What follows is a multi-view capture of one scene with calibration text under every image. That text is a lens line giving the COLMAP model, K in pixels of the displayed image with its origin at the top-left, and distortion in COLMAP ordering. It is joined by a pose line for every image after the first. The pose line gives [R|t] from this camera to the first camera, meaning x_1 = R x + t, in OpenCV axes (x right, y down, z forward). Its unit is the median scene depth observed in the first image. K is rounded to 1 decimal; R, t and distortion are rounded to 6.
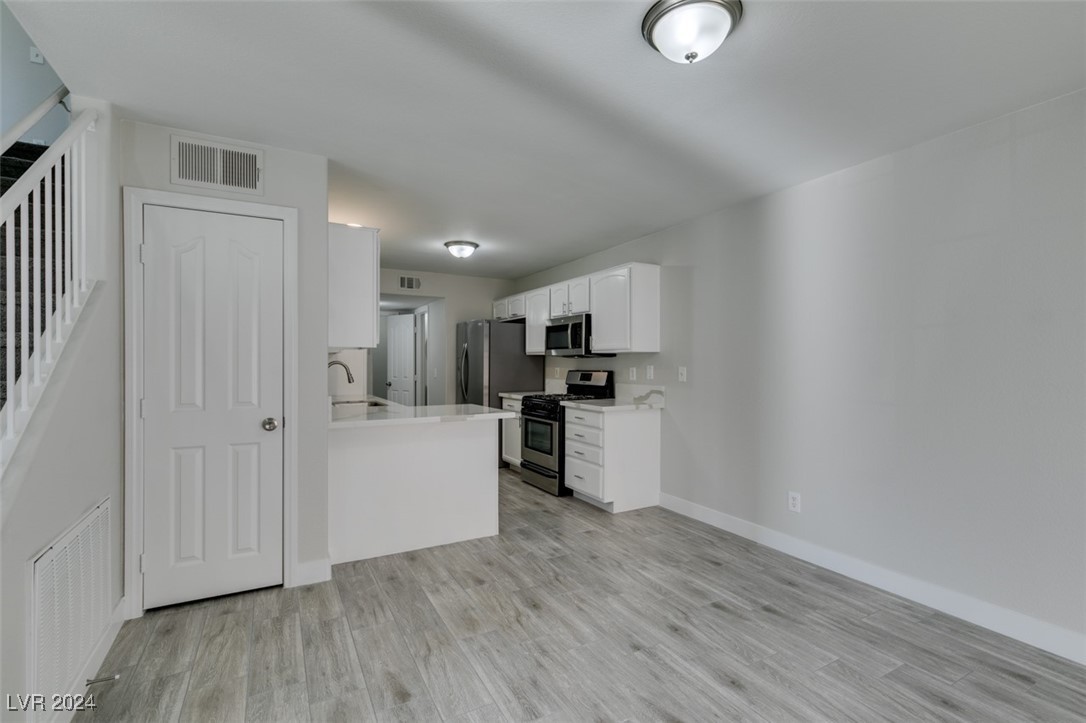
lens RADIAL K [[479.5, 0, 546.6], [0, 479.5, 364.0], [0, 0, 1]] dist [0.003500, -0.000009]
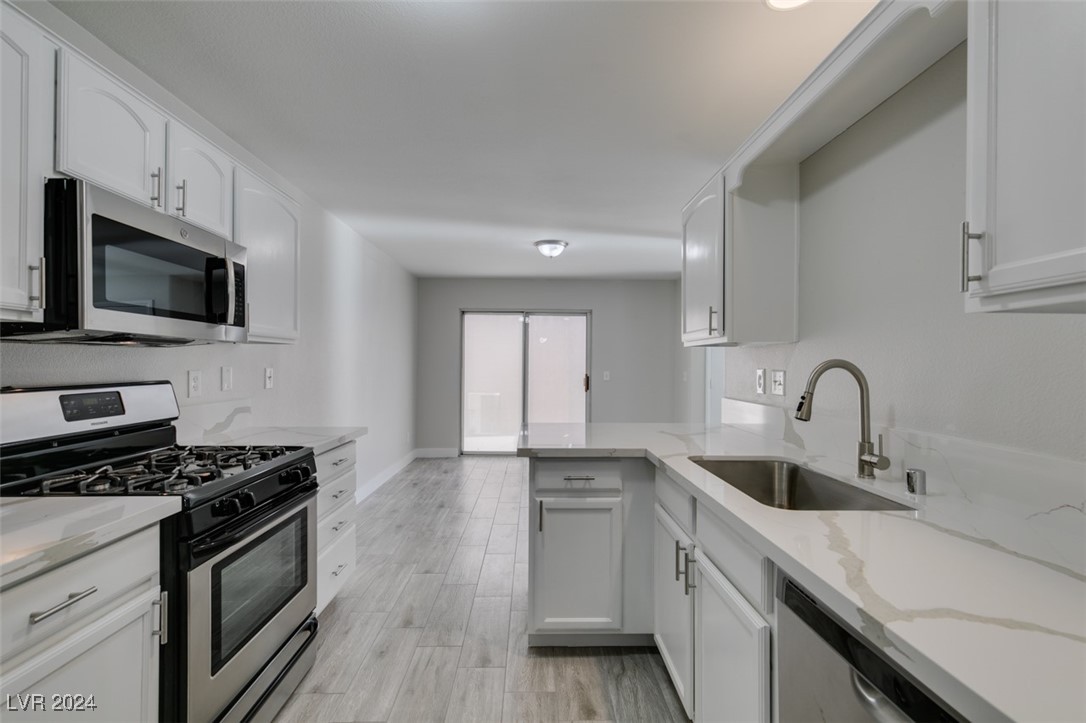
lens RADIAL K [[486.8, 0, 542.6], [0, 486.8, 363.1], [0, 0, 1]] dist [0.003122, -0.000061]
pose [[-0.874860, -0.003676, 0.484363, -0.367041], [-0.002472, 0.999992, 0.003125, -0.003187], [-0.484370, 0.001536, -0.874862, 1.243852]]
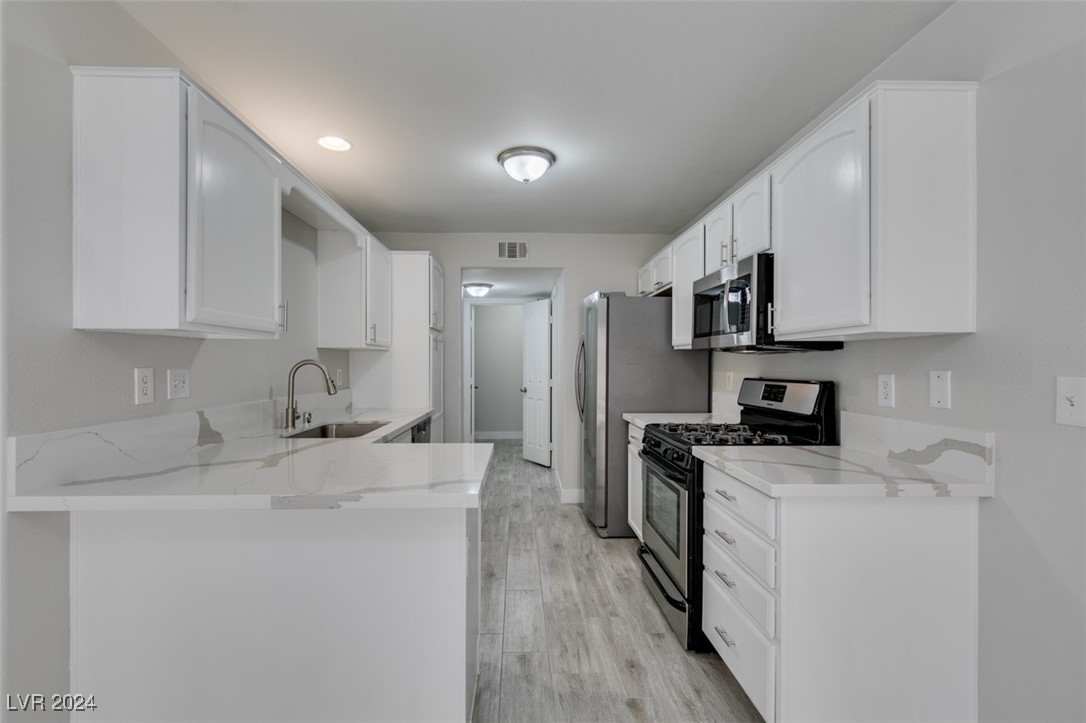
lens RADIAL K [[486.8, 0, 542.6], [0, 486.8, 363.1], [0, 0, 1]] dist [0.003122, -0.000061]
pose [[0.887373, 0.001561, -0.461050, 0.110444], [-0.003619, 0.999987, -0.003580, -0.000240], [0.461038, 0.004846, 0.887367, 0.497266]]
